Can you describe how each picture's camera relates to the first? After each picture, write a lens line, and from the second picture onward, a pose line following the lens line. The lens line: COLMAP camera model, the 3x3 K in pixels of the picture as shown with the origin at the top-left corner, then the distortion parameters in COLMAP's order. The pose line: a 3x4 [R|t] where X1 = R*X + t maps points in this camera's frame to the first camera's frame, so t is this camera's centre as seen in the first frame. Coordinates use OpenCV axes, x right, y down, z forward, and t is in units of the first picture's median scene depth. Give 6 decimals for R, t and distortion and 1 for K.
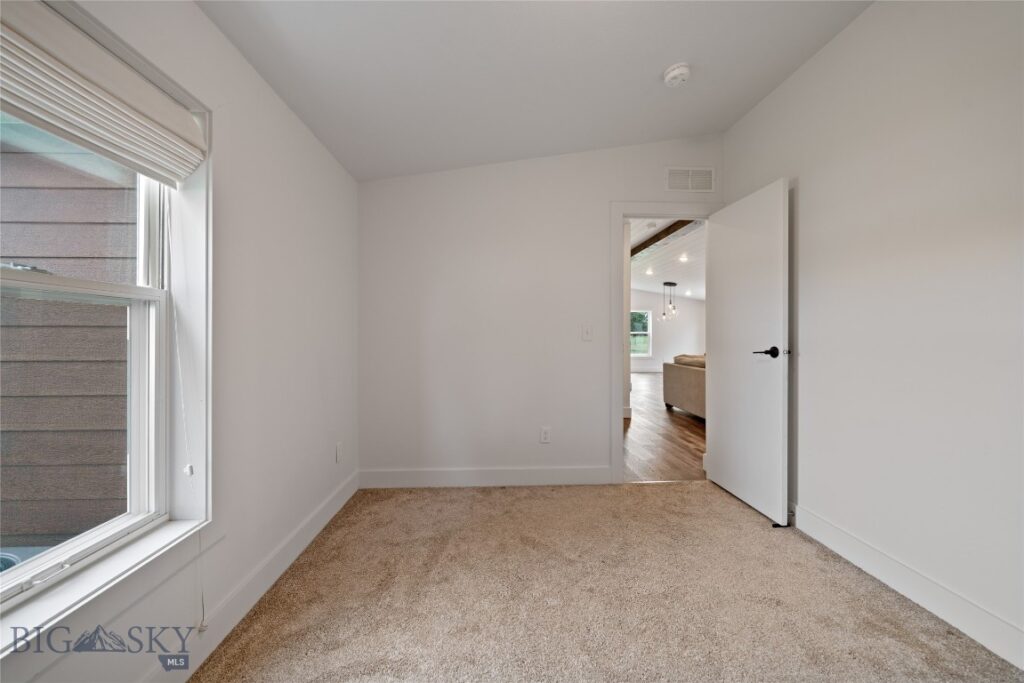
lens RADIAL K [[375.4, 0, 513.0], [0, 375.4, 331.8], [0, 0, 1]] dist [-0.002568, 0.000751]
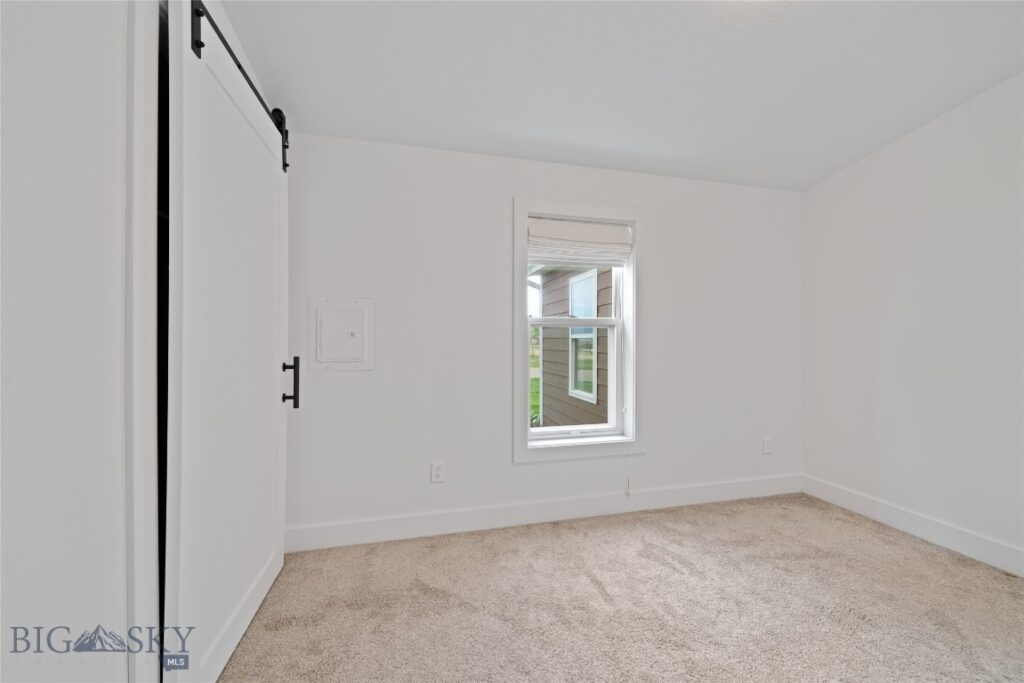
lens RADIAL K [[375.4, 0, 507.8], [0, 375.4, 341.1], [0, 0, 1]] dist [-0.002568, 0.000751]
pose [[0.214692, 0.007941, -0.976650, 0.718886], [0.001950, 0.999961, 0.008559, -0.010726], [0.976680, -0.003742, 0.214668, -0.015228]]
